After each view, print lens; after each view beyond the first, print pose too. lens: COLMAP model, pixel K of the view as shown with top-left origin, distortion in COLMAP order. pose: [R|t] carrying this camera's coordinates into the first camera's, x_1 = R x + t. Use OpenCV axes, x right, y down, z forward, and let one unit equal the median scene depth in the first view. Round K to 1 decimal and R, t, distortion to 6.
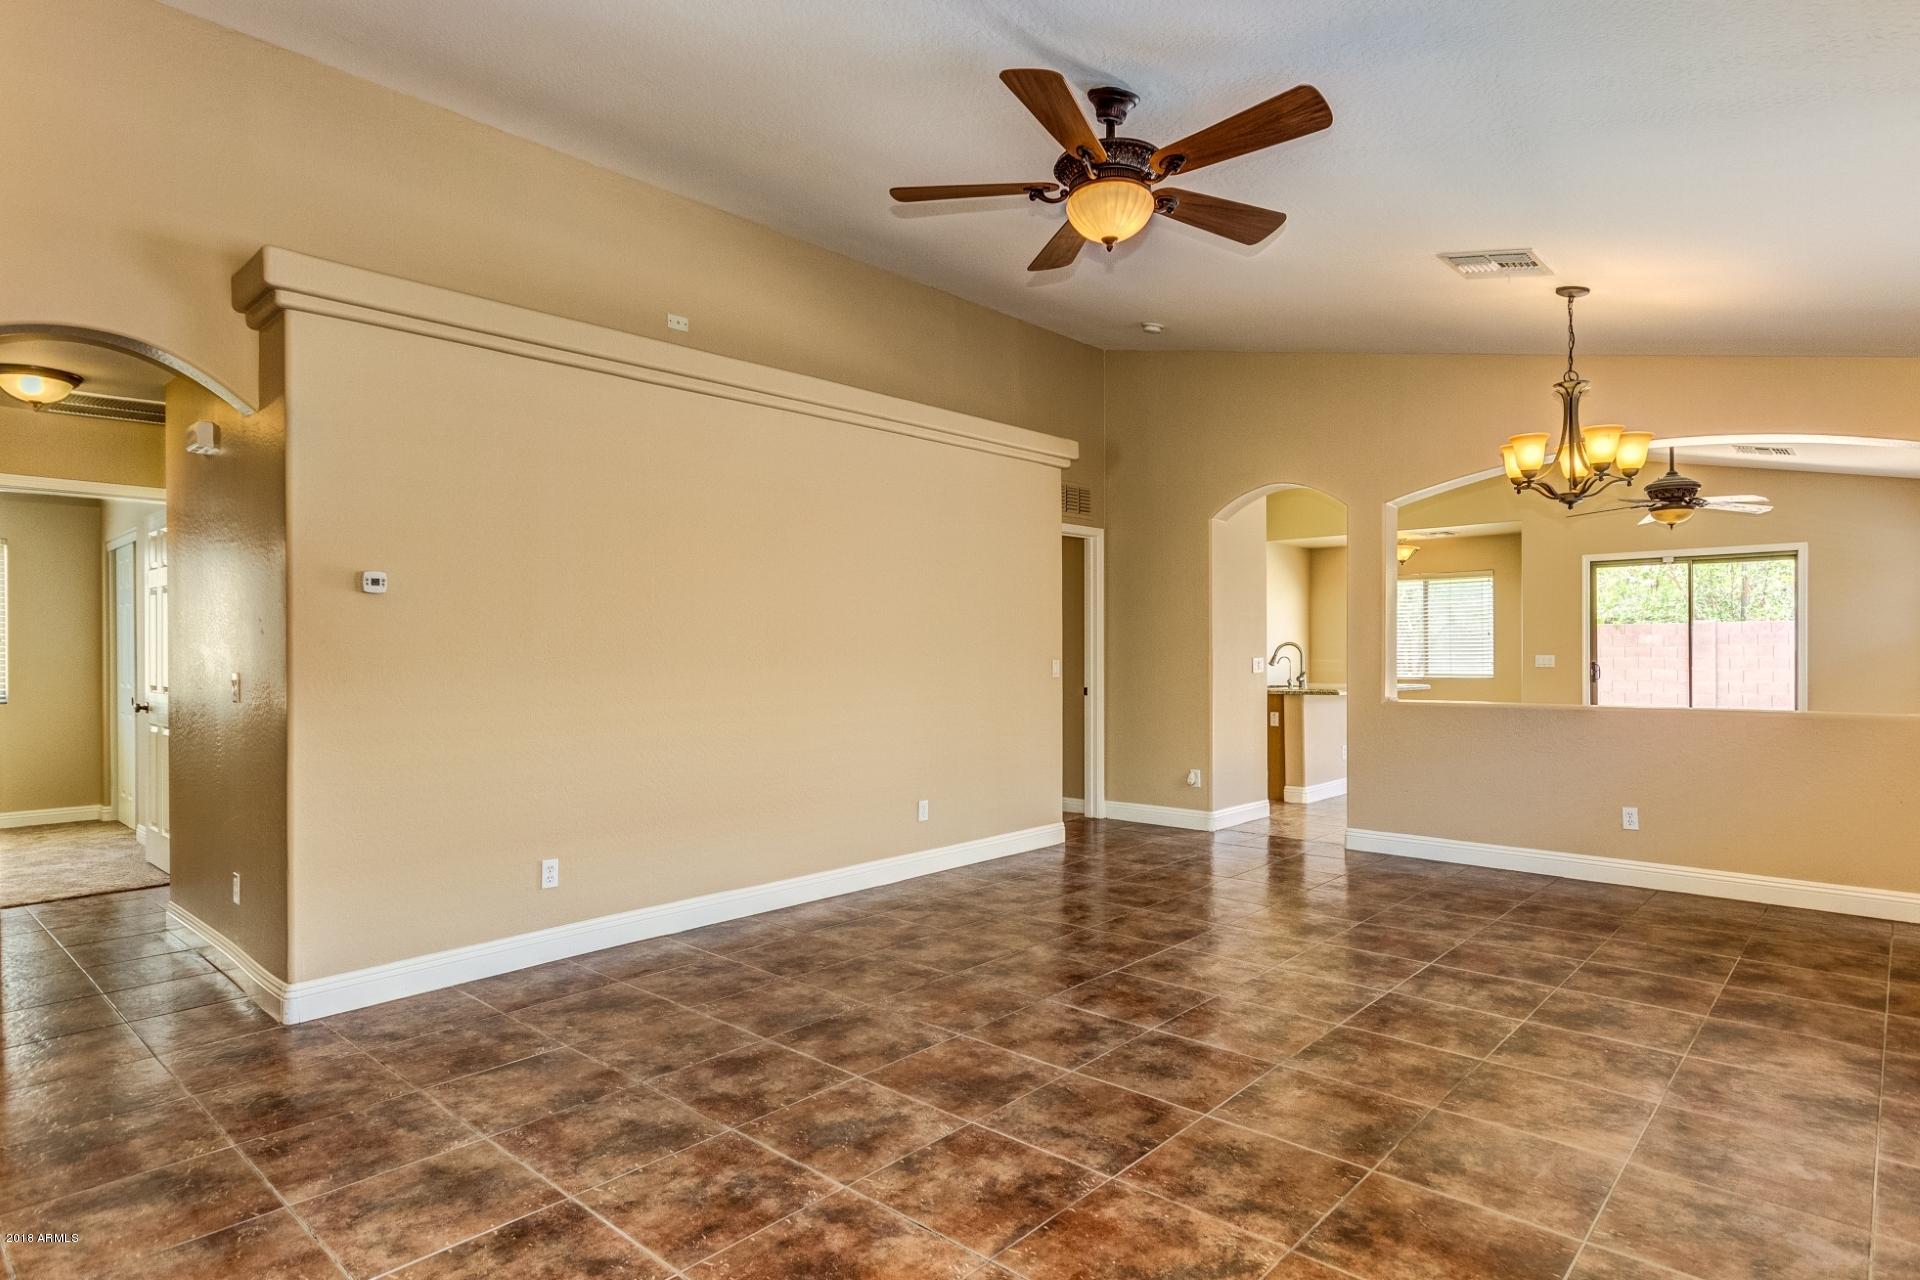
lens RADIAL K [[1052.7, 0, 966.1], [0, 1052.7, 650.3], [0, 0, 1]] dist [0.001092, 0.000739]
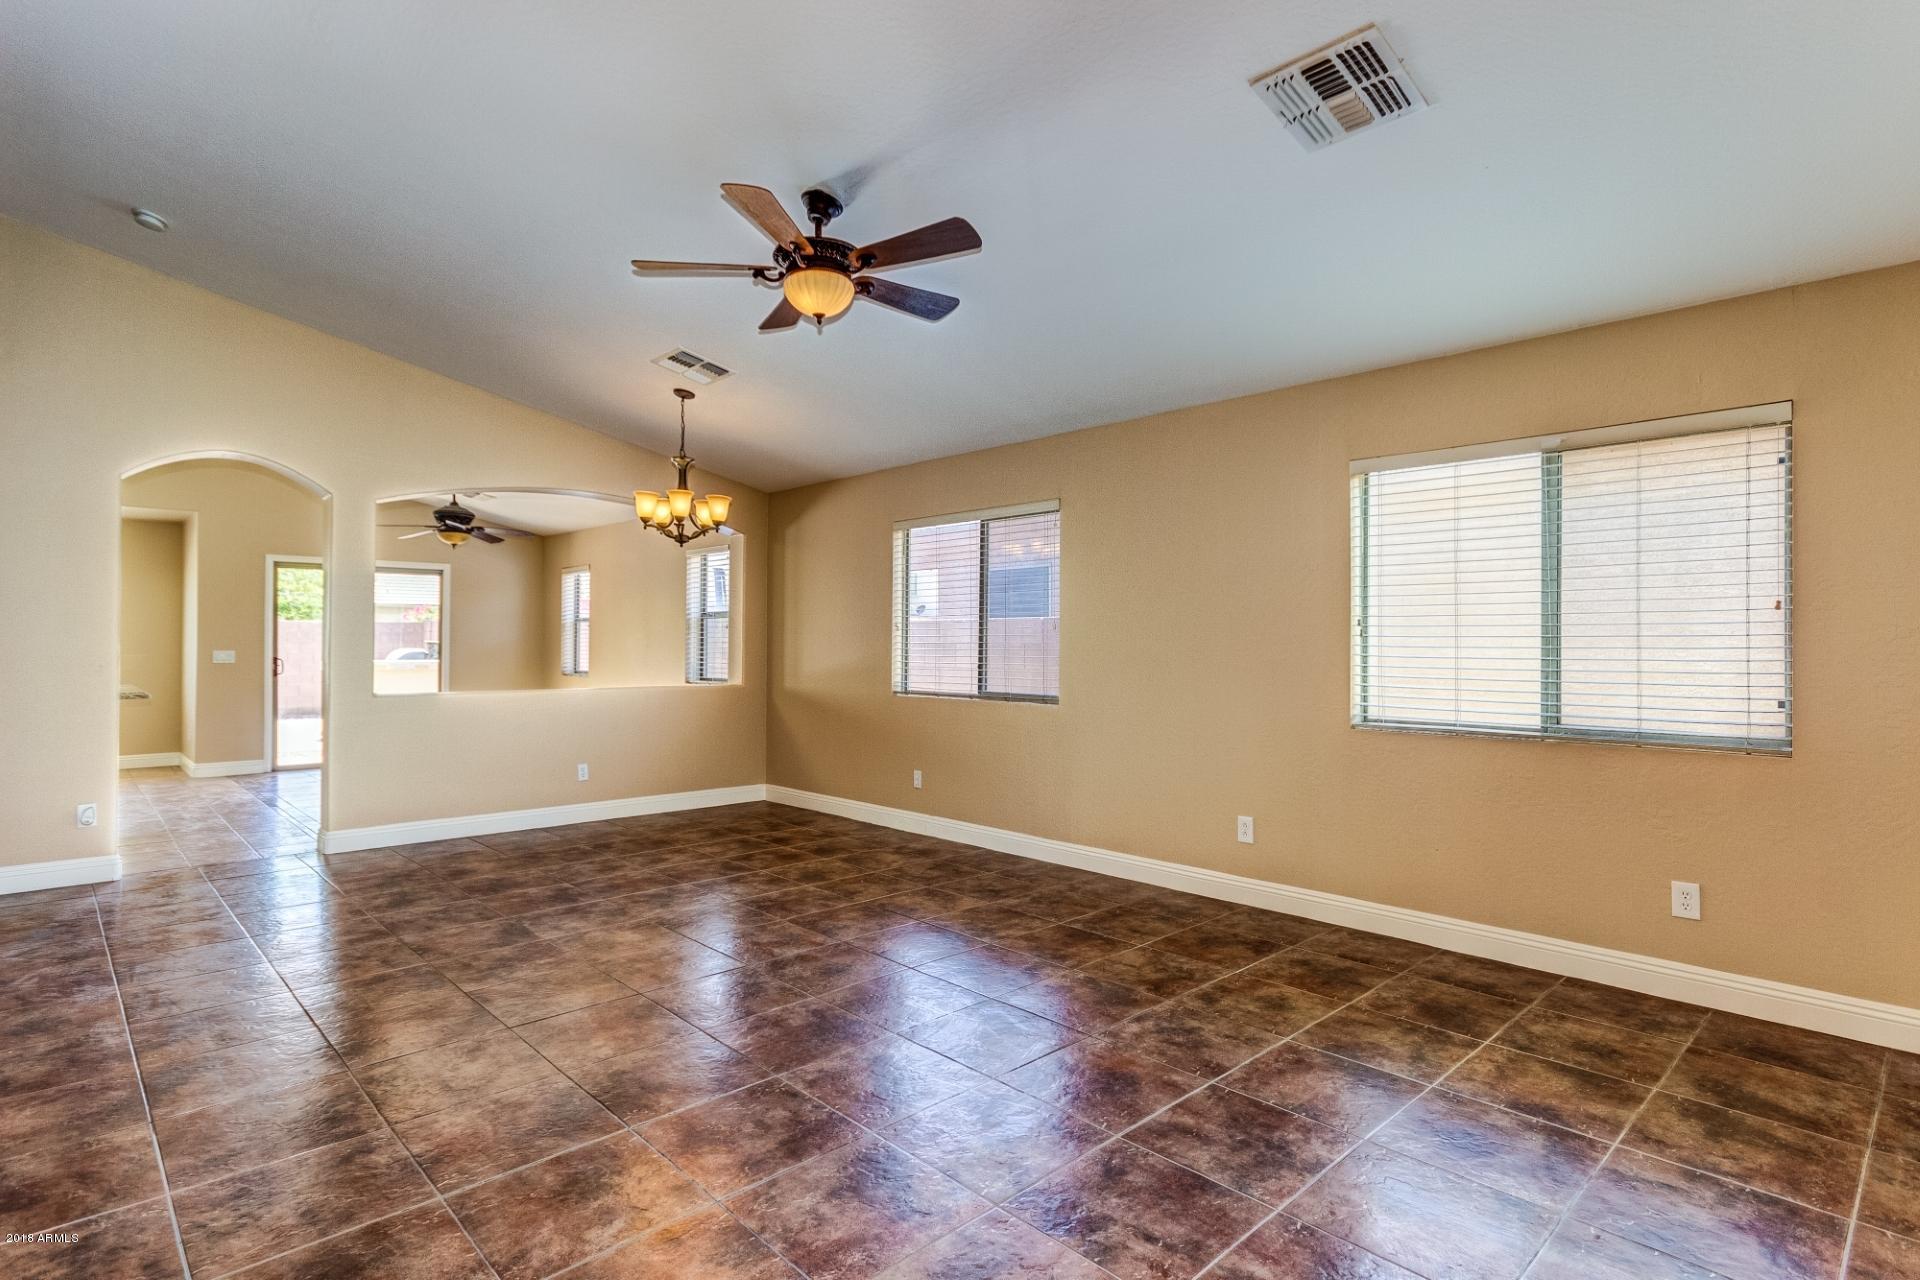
lens RADIAL K [[948.9, 0, 989.3], [0, 948.9, 639.7], [0, 0, 1]] dist [0.001801, 0.000794]
pose [[0.058486, 0.011144, 0.998226, -0.865862], [-0.004676, 0.999930, -0.010889, 0.002402], [-0.998277, -0.004030, 0.058534, 0.657263]]
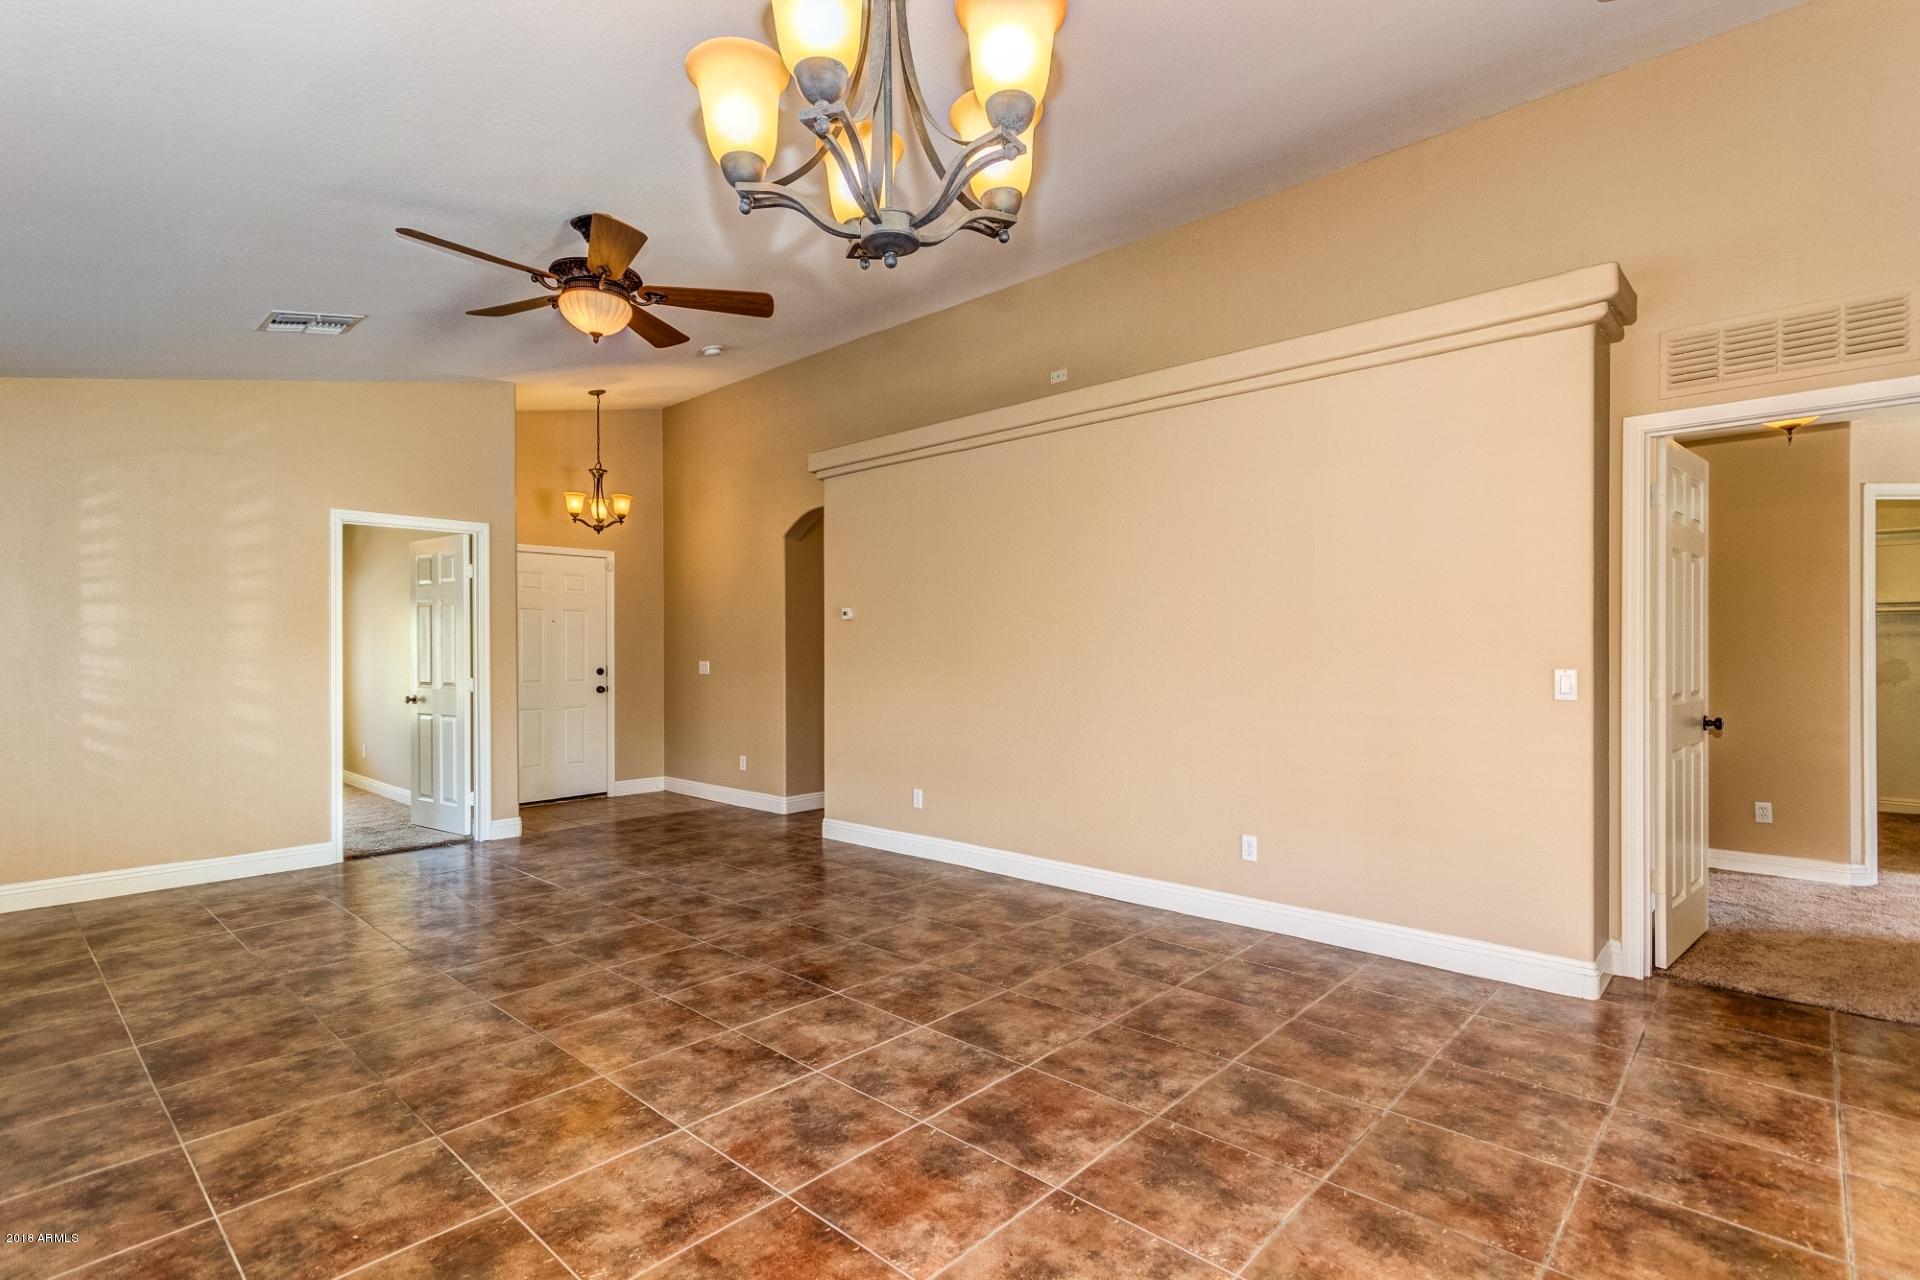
lens RADIAL K [[937.6, 0, 967.3], [0, 937.6, 654.9], [0, 0, 1]] dist [0.012938, 0.001886]
pose [[-0.024290, 0.008730, -0.999667, 1.135212], [0.003897, 0.999955, 0.008638, -0.006126], [0.999697, -0.003686, -0.024323, 1.323056]]
